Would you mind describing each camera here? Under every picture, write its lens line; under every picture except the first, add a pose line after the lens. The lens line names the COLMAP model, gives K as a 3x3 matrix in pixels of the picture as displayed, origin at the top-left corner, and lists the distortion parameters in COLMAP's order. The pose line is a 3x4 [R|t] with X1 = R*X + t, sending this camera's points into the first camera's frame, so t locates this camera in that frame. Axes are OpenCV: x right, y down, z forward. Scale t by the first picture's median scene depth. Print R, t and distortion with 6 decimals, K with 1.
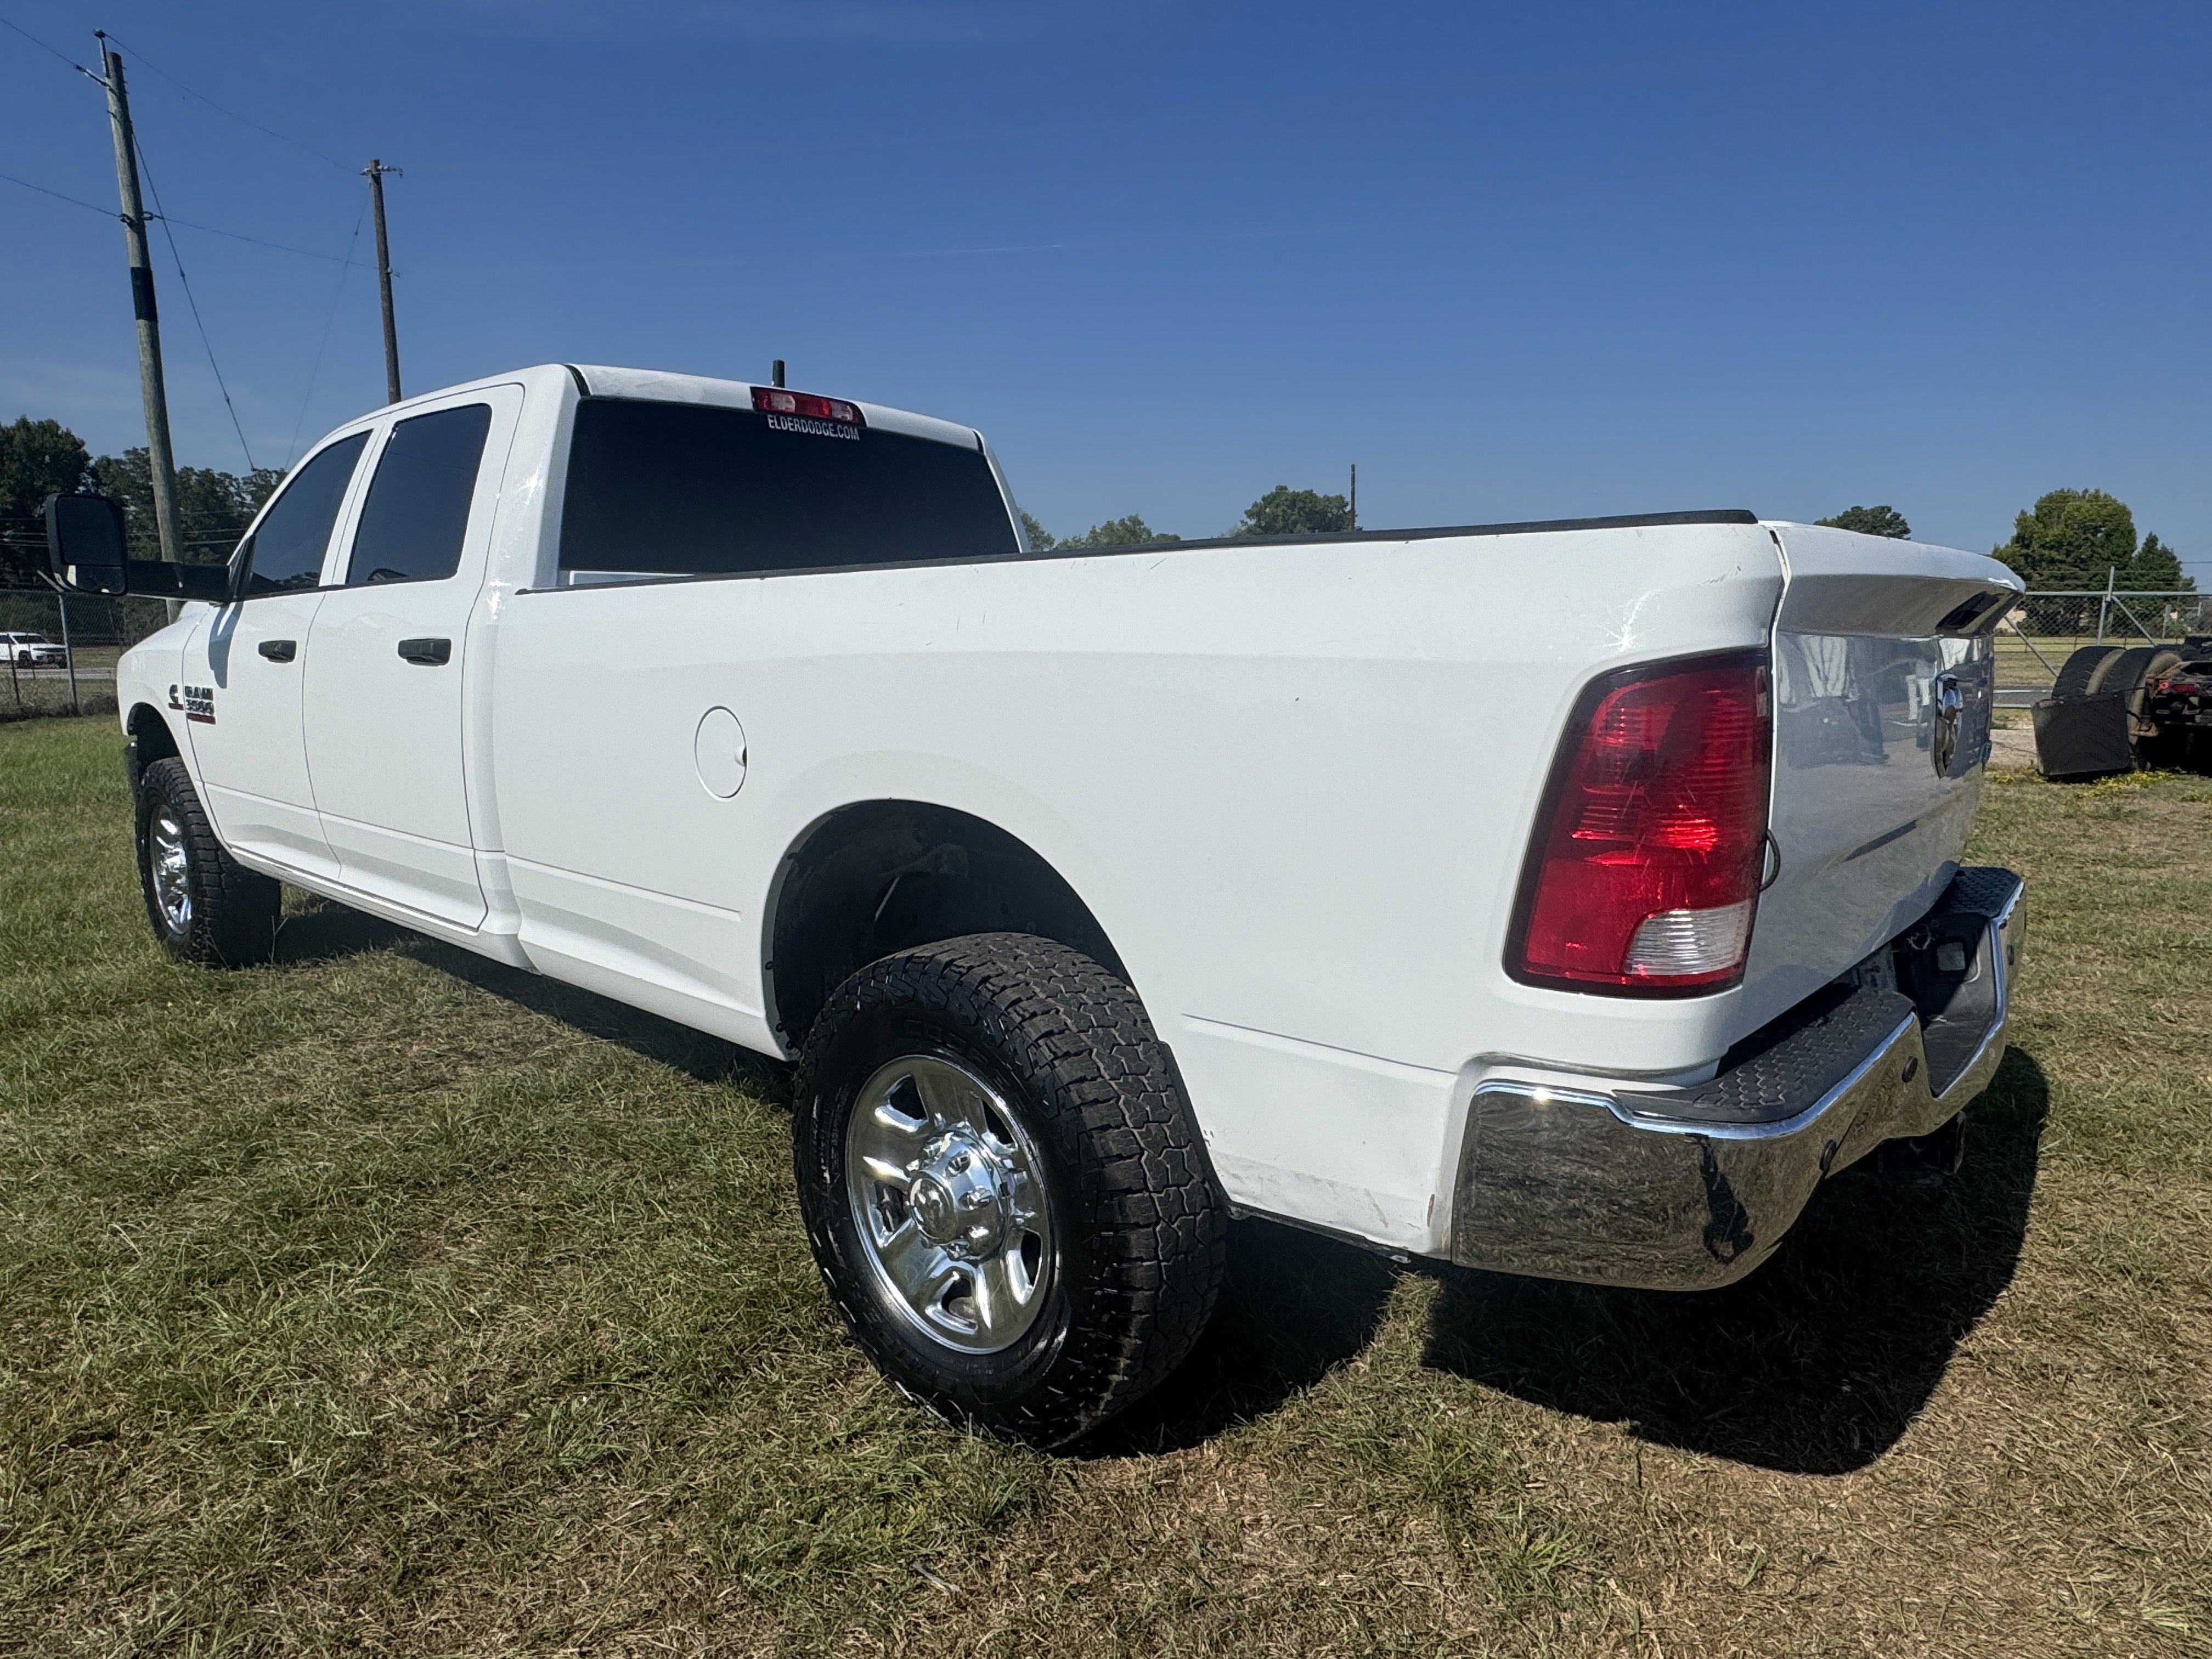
lens RADIAL K [[1291.7, 0, 1106.0], [0, 1291.7, 829.5], [0, 0, 1]] dist [-0.001078, -0.002810]
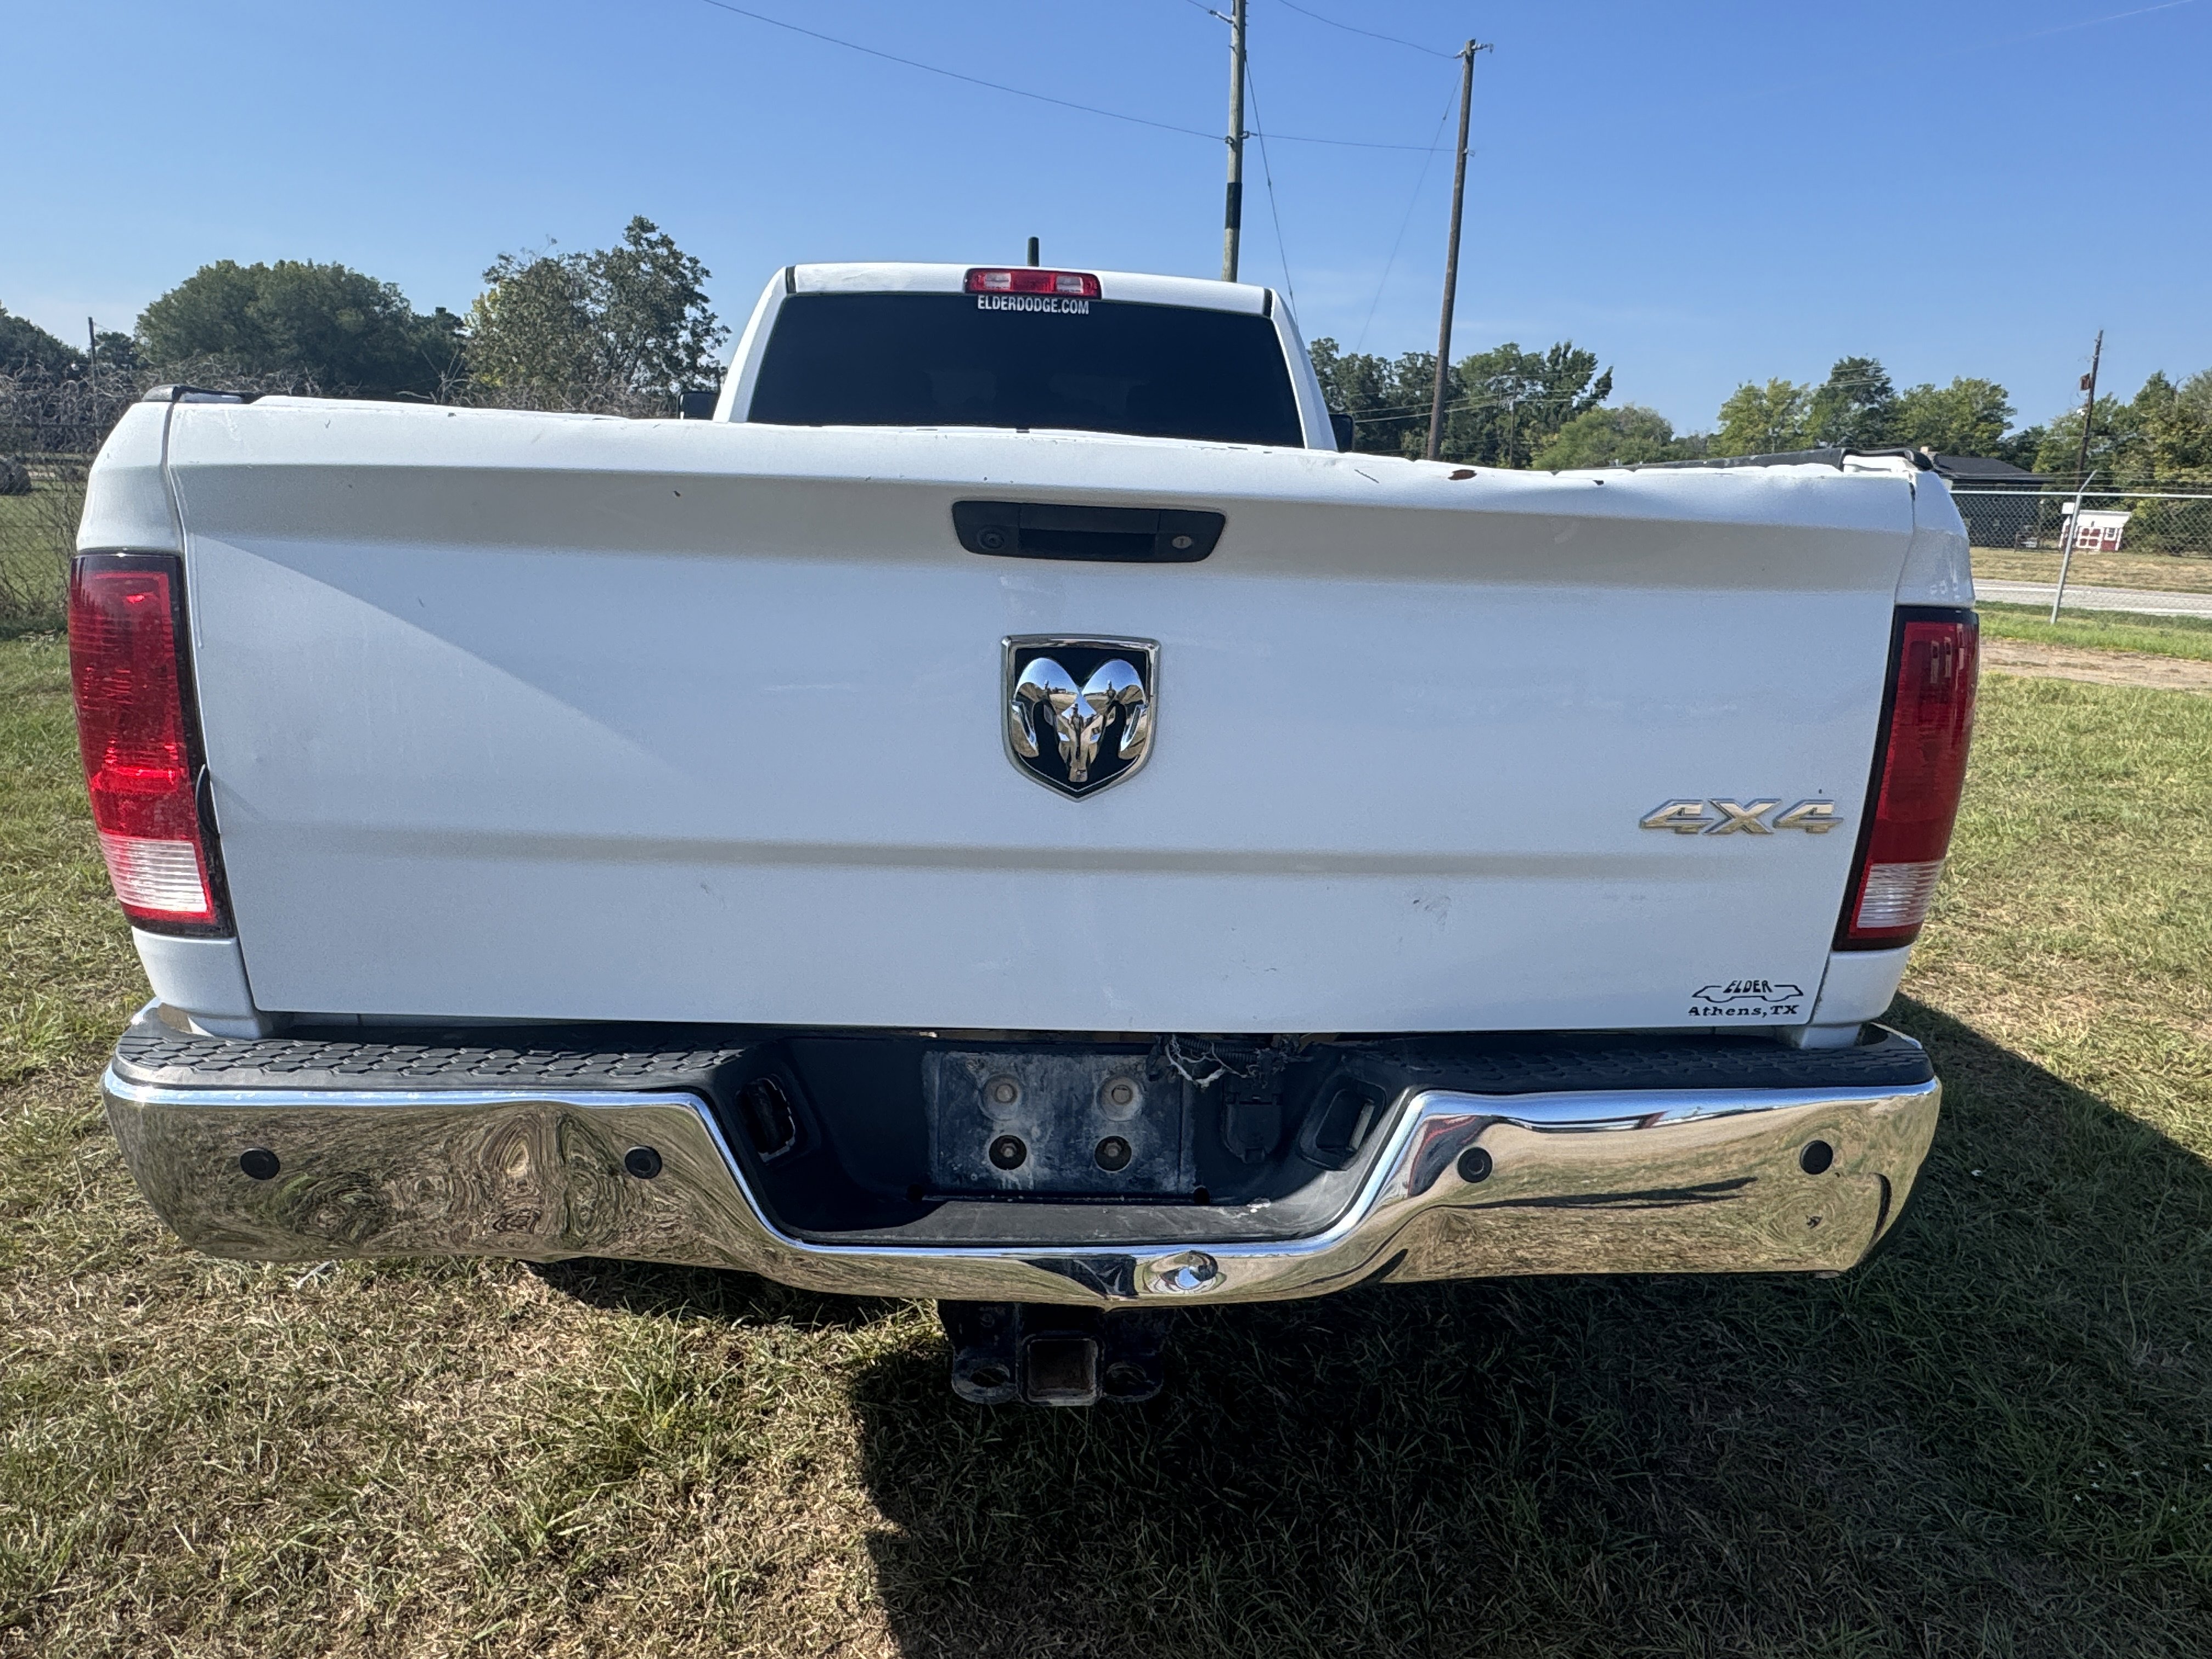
lens RADIAL K [[1326.4, 0, 1106.0], [0, 1326.4, 829.5], [0, 0, 1]] dist [-0.004448, -0.000007]
pose [[0.707252, 0.197571, -0.678793, 0.565482], [-0.140628, 0.980285, 0.138800, -0.060576], [0.692833, -0.002710, 0.721093, 0.286680]]
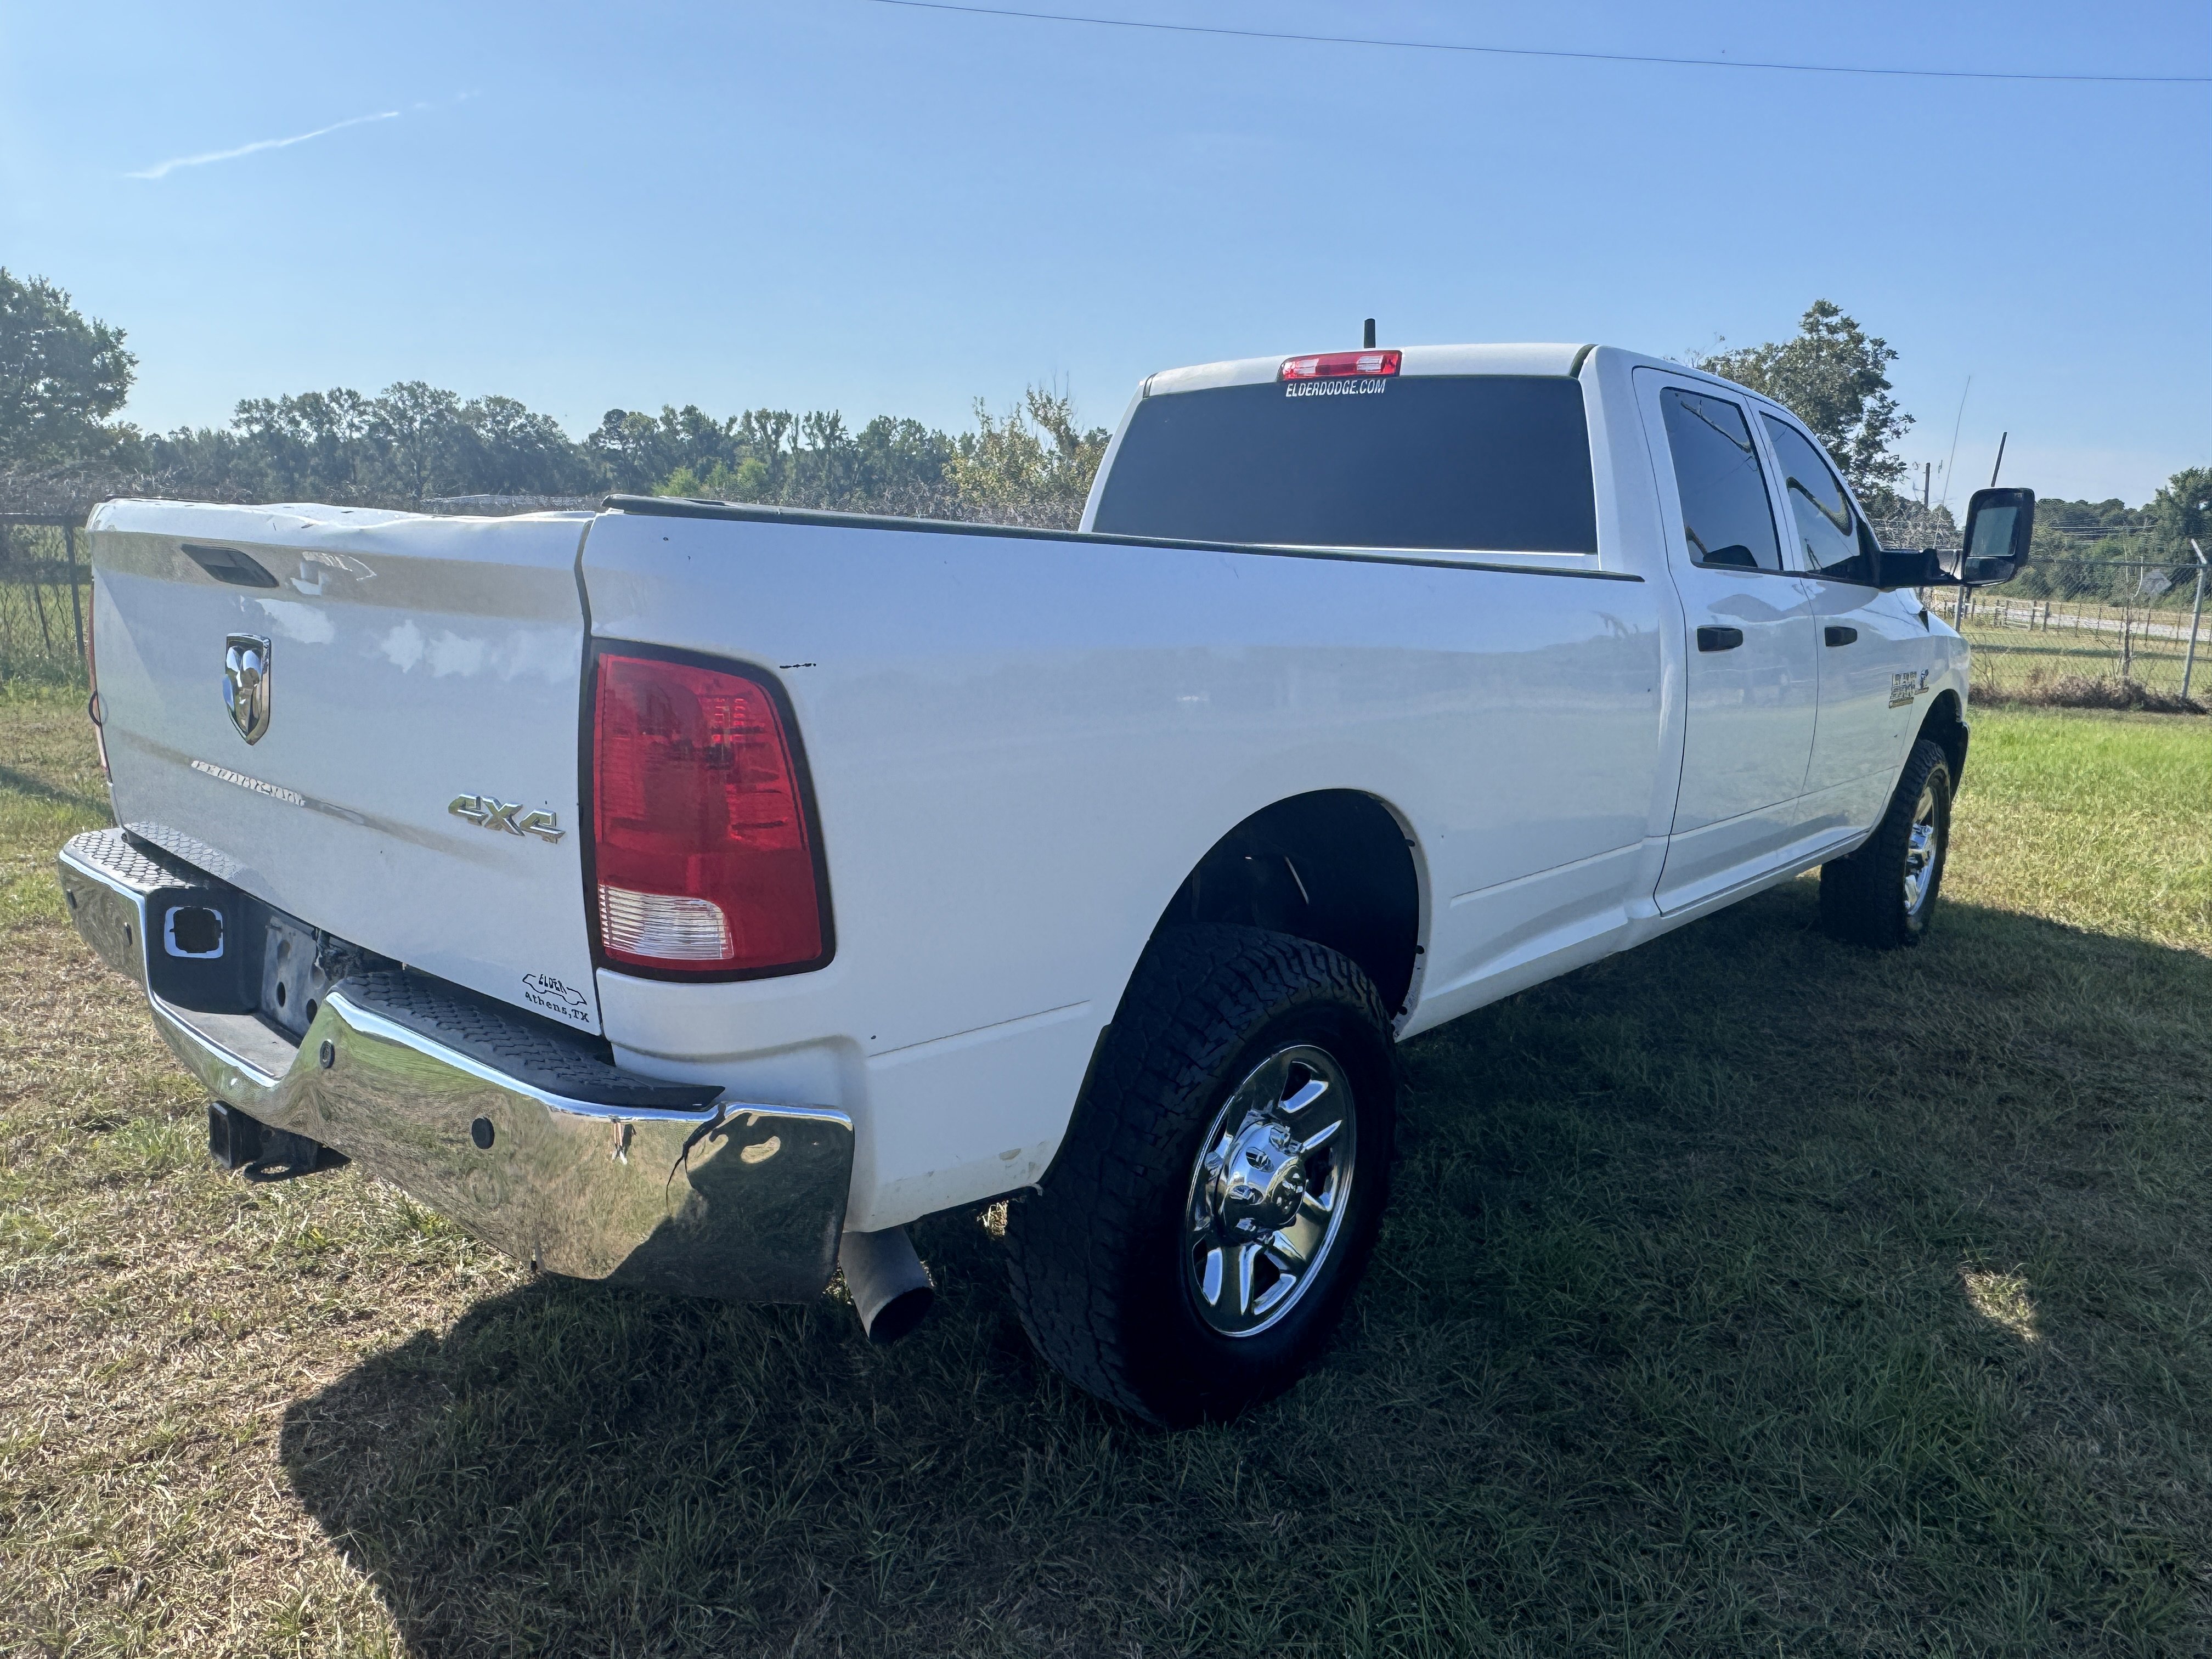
lens RADIAL K [[1513.9, 0, 1106.0], [0, 1513.9, 829.5], [0, 0, 1]] dist [0.004610, 0.001676]
pose [[-0.016279, 0.174243, -0.984568, 0.899832], [-0.193068, 0.965619, 0.174082, -0.151608], [0.981050, 0.192923, 0.017921, 0.841137]]
